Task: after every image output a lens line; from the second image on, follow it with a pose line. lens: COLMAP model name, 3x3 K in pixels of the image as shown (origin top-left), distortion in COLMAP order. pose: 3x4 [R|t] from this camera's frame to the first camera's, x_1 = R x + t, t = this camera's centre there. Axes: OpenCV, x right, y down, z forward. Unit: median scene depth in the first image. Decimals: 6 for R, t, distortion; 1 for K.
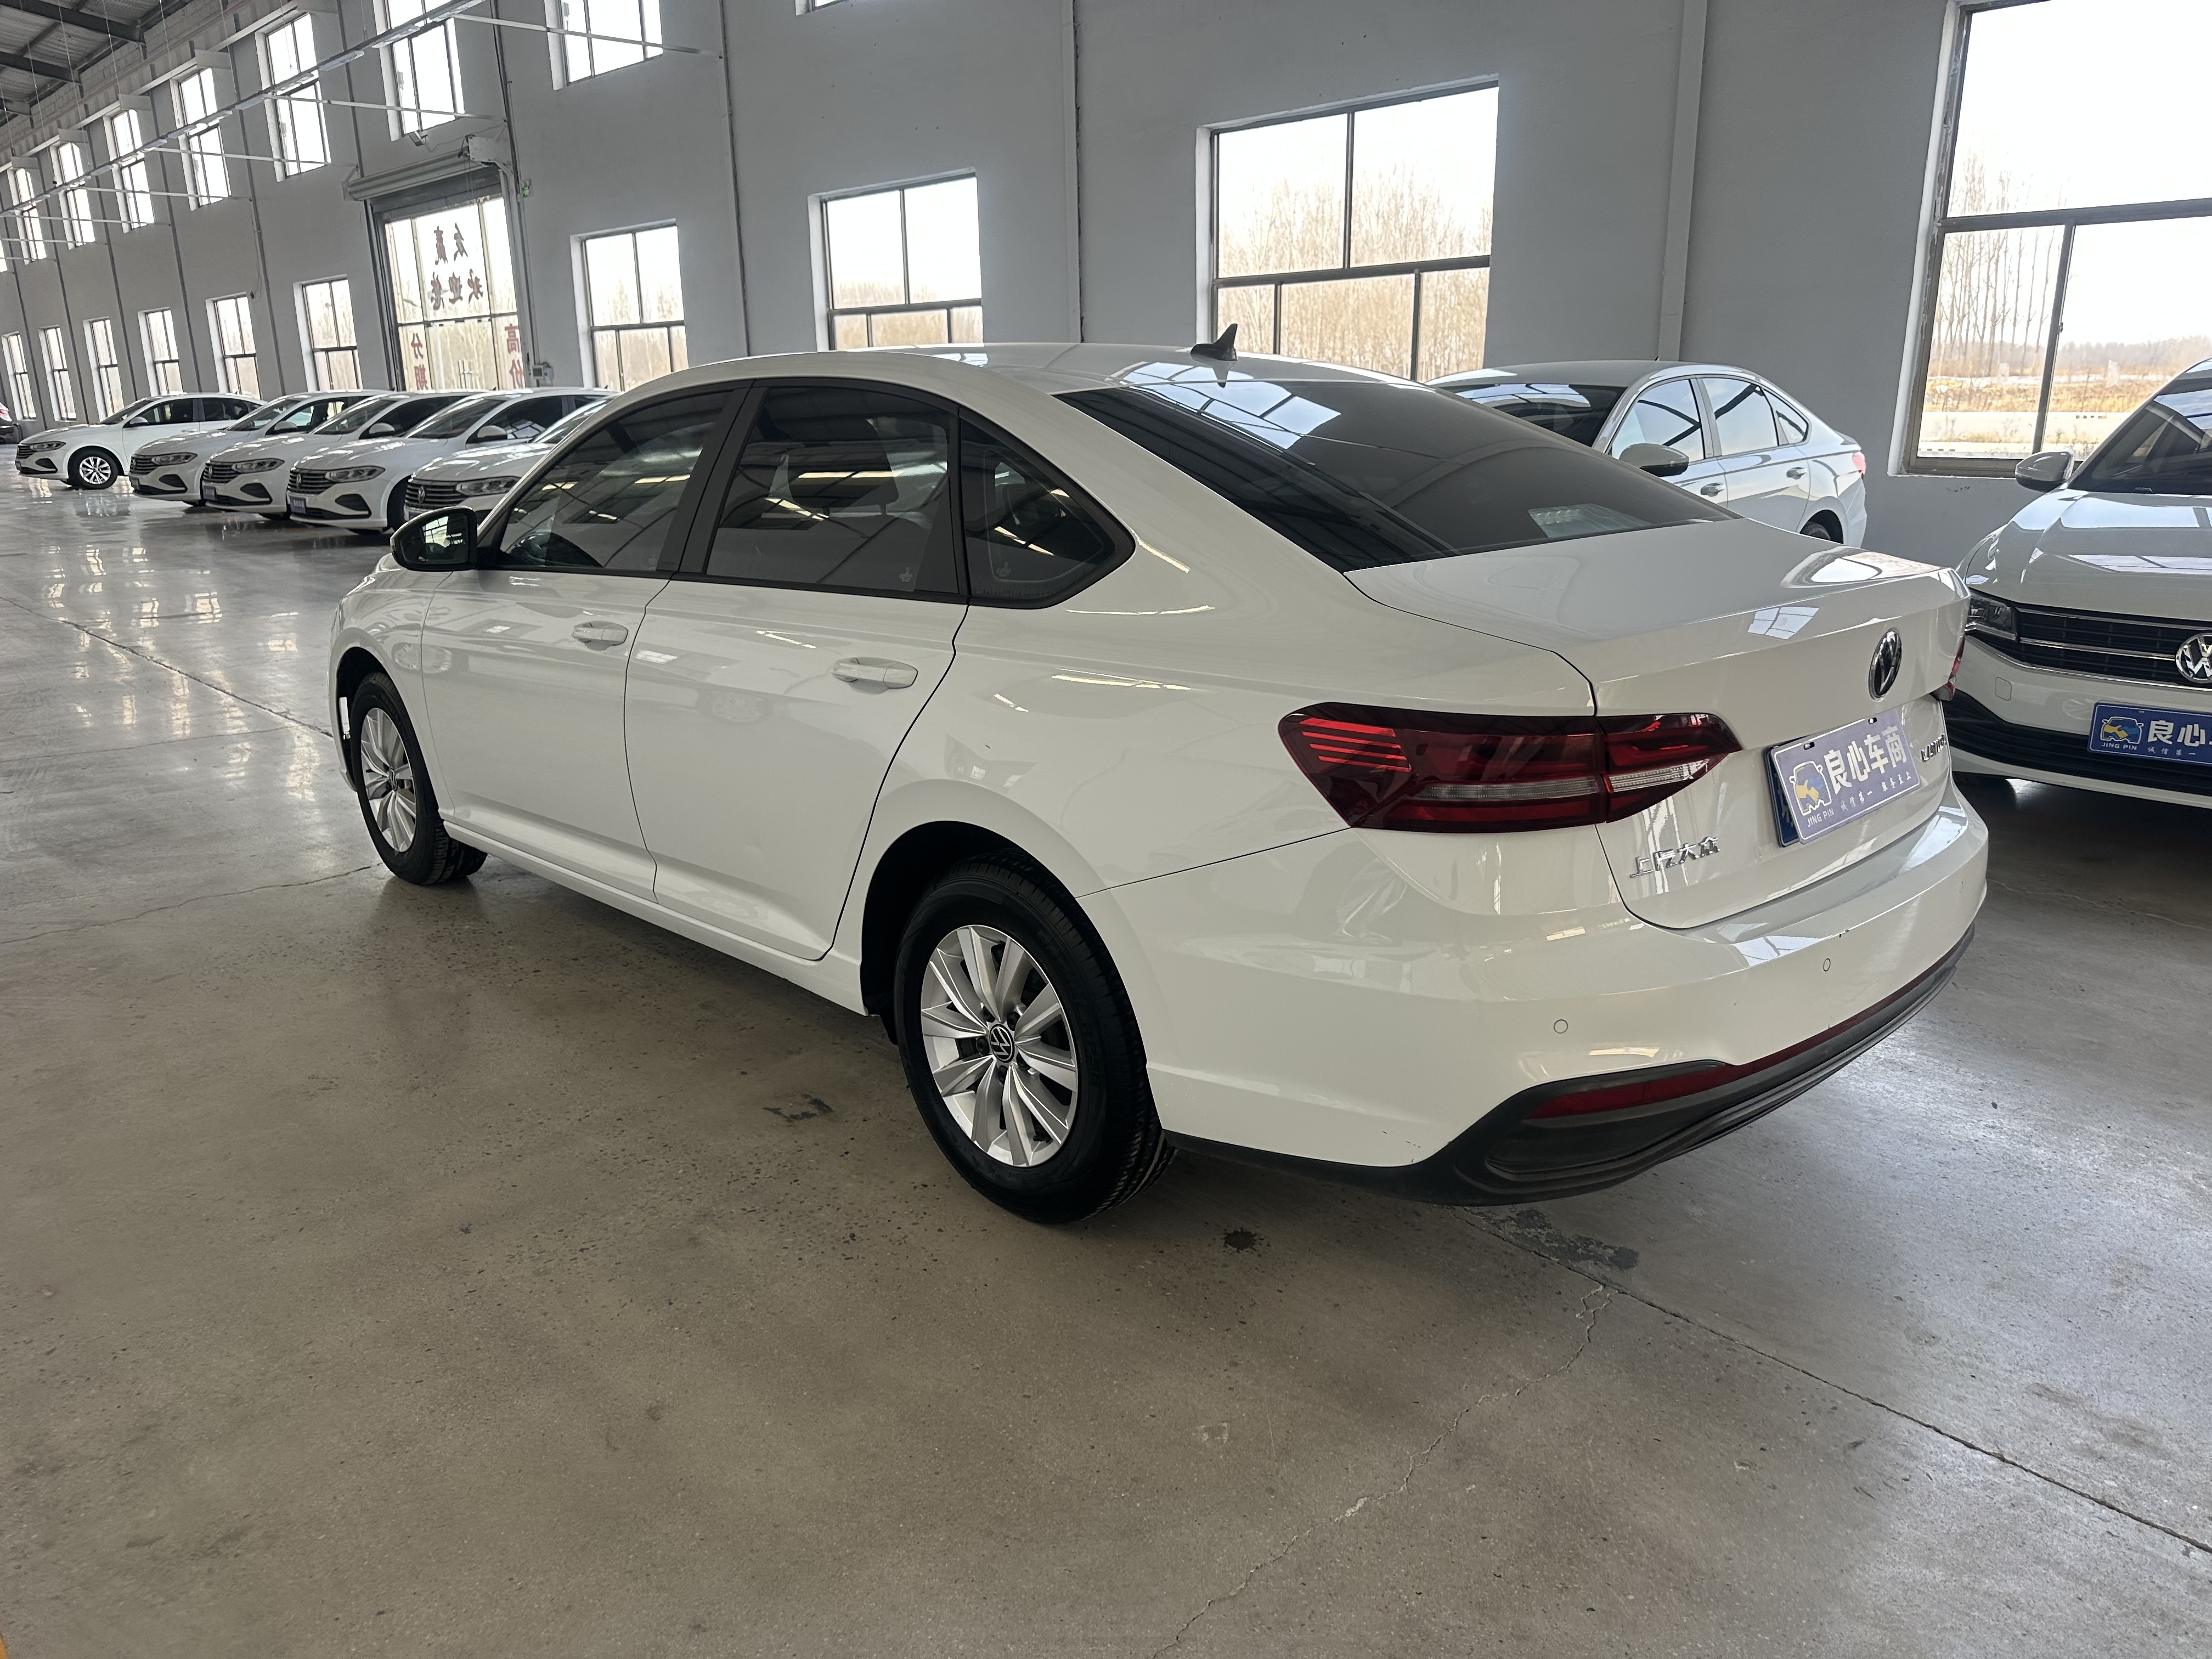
lens RADIAL K [[1572.6, 0, 1106.0], [0, 1572.6, 829.5], [0, 0, 1]] dist [0.009493, -0.003393]
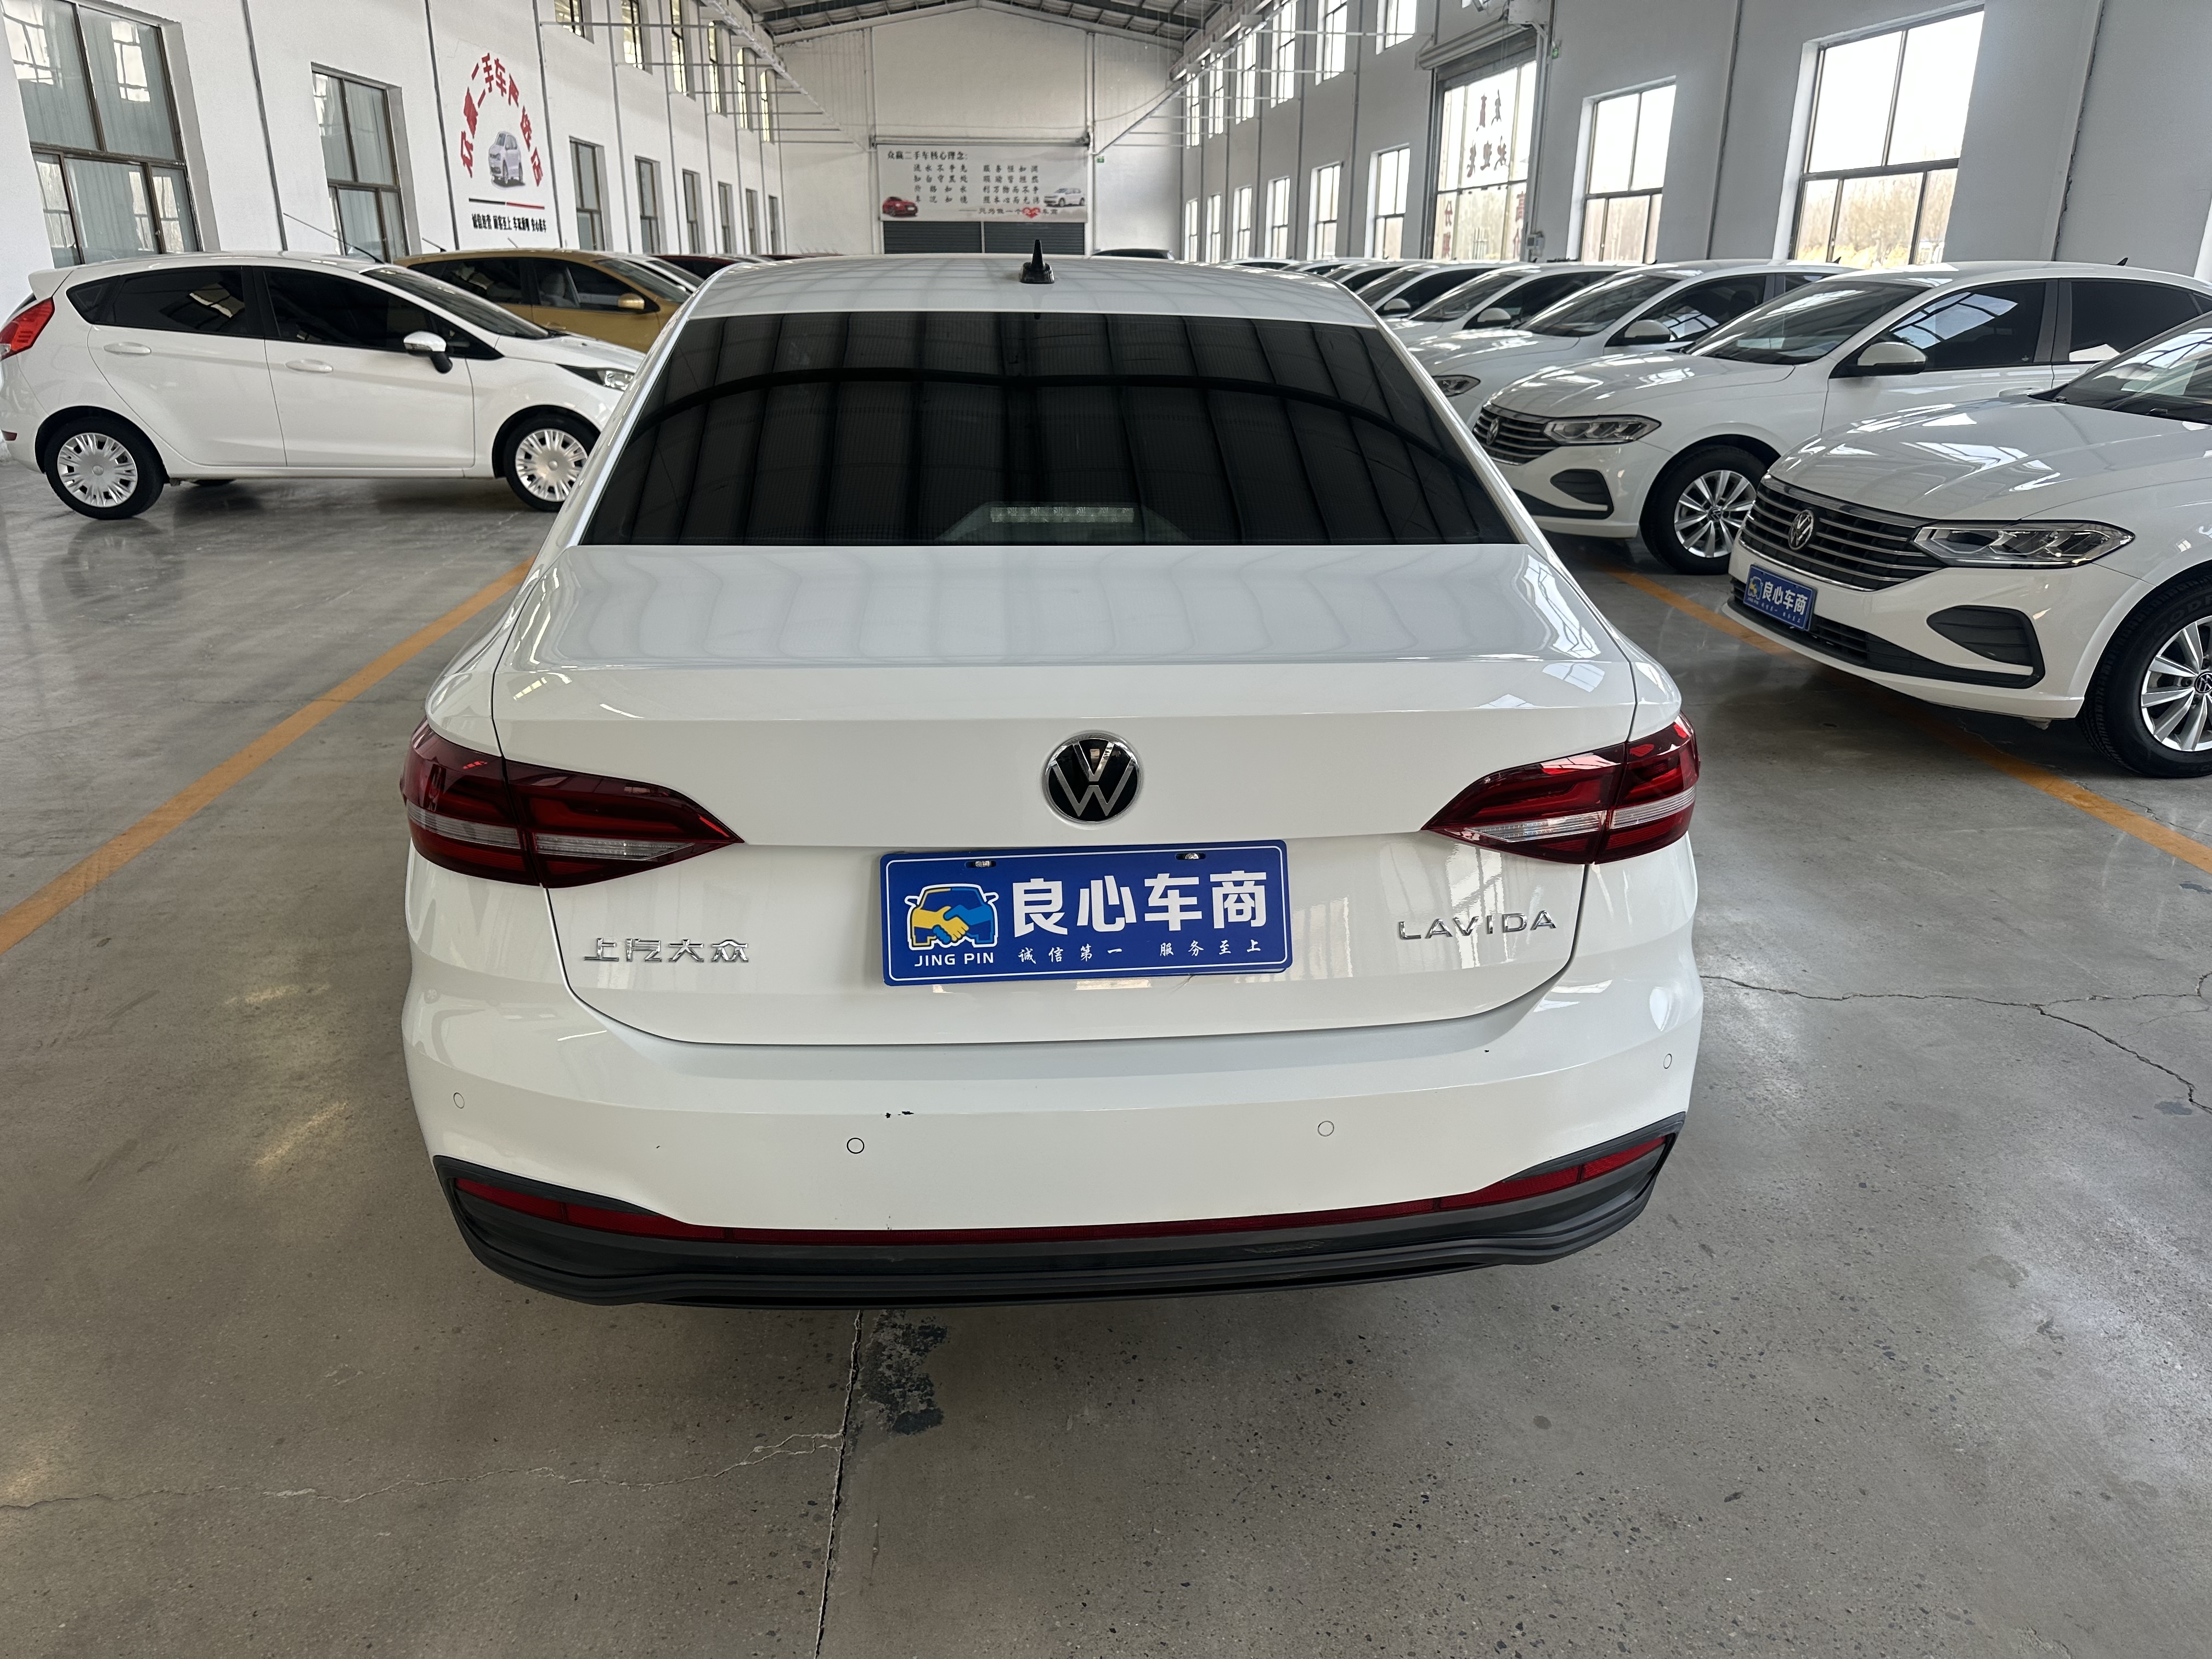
lens RADIAL K [[1572.6, 0, 1106.0], [0, 1572.6, 829.5], [0, 0, 1]] dist [0.009493, -0.003393]
pose [[0.787884, 0.226477, -0.572666, 0.085211], [-0.181153, 0.974011, 0.135966, -0.016797], [0.588576, -0.003385, 0.808435, 0.040875]]
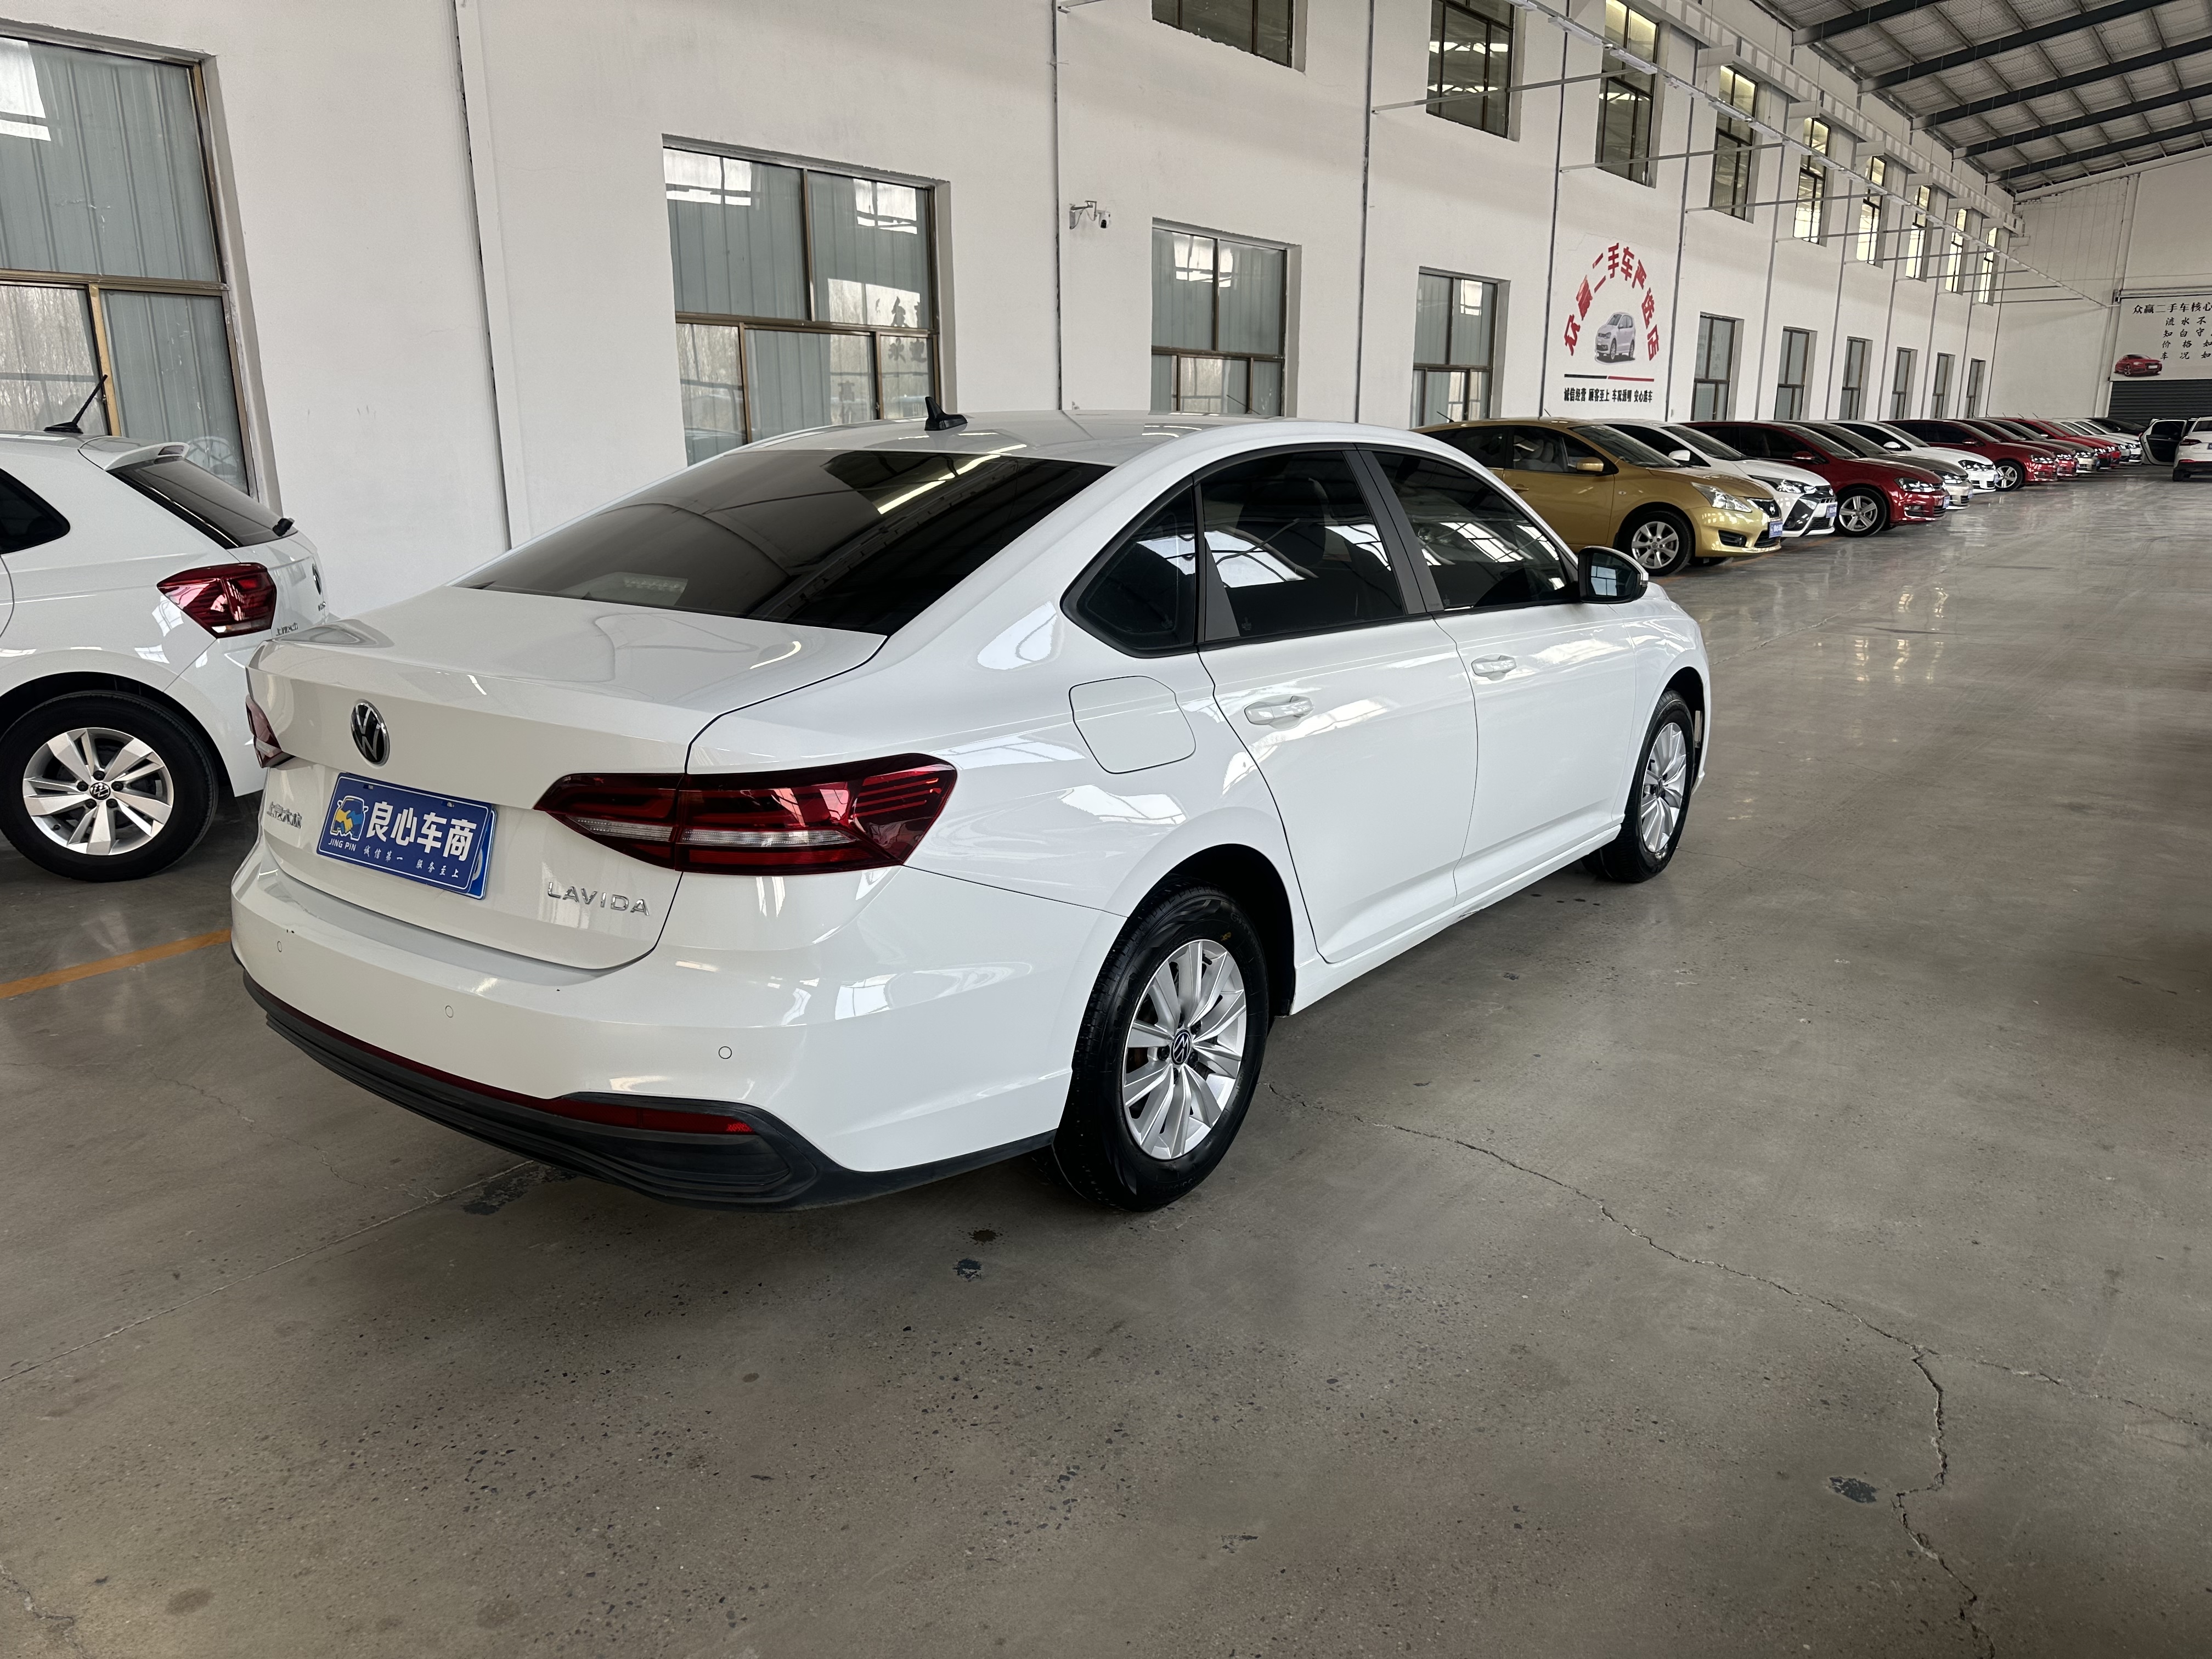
lens RADIAL K [[1548.3, 0, 1100.6], [0, 1548.3, 843.2], [0, 0, 1]] dist [0.024408, -0.035238]
pose [[0.178355, 0.263355, -0.948068, 0.149390], [-0.259060, 0.942092, 0.212959, -0.036054], [0.949251, 0.207624, 0.236251, 0.116035]]
